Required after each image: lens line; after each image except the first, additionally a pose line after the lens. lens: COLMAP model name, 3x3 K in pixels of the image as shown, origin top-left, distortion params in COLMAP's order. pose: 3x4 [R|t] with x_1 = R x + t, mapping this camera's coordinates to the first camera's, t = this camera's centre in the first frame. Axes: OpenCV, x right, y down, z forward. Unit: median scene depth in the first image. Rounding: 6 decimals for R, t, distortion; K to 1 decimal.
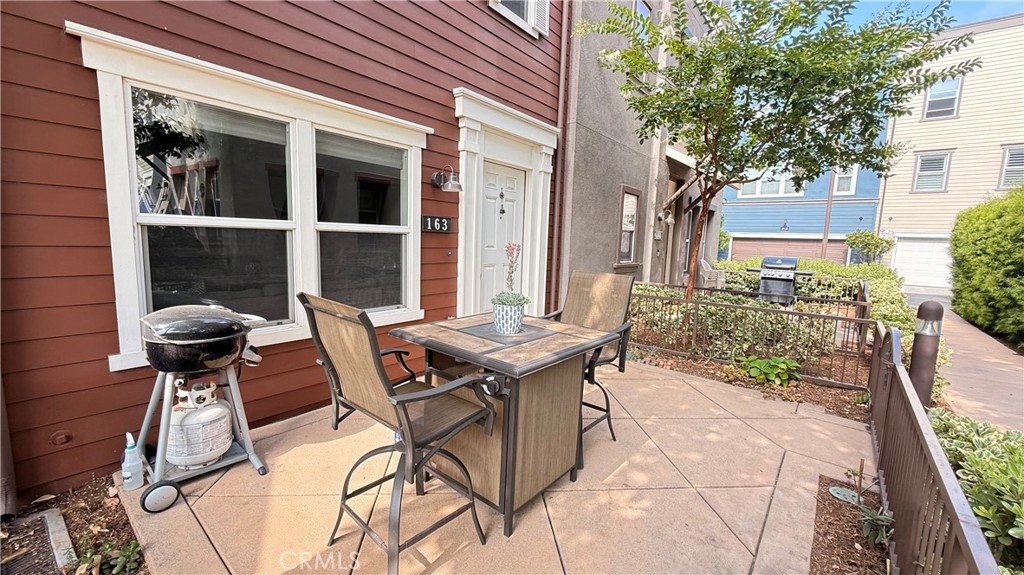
lens RADIAL K [[408.5, 0, 515.7], [0, 408.5, 286.3], [0, 0, 1]] dist [-0.001756, 0.000218]
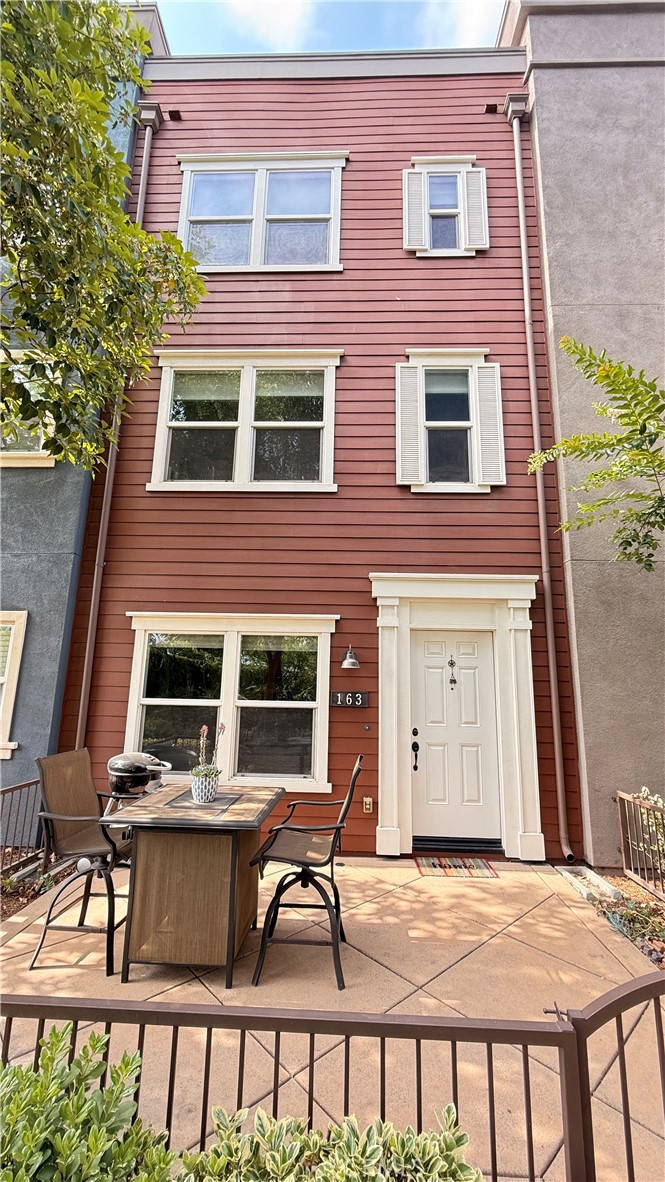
lens RADIAL K [[471.5, 0, 338.4], [0, 471.5, 594.8], [0, 0, 1]] dist [-0.001756, 0.000218]
pose [[0.597413, -0.174835, -0.782643, 0.792506], [-0.093916, 0.953976, -0.284798, -0.059245], [0.796416, 0.243645, 0.553498, 0.236147]]
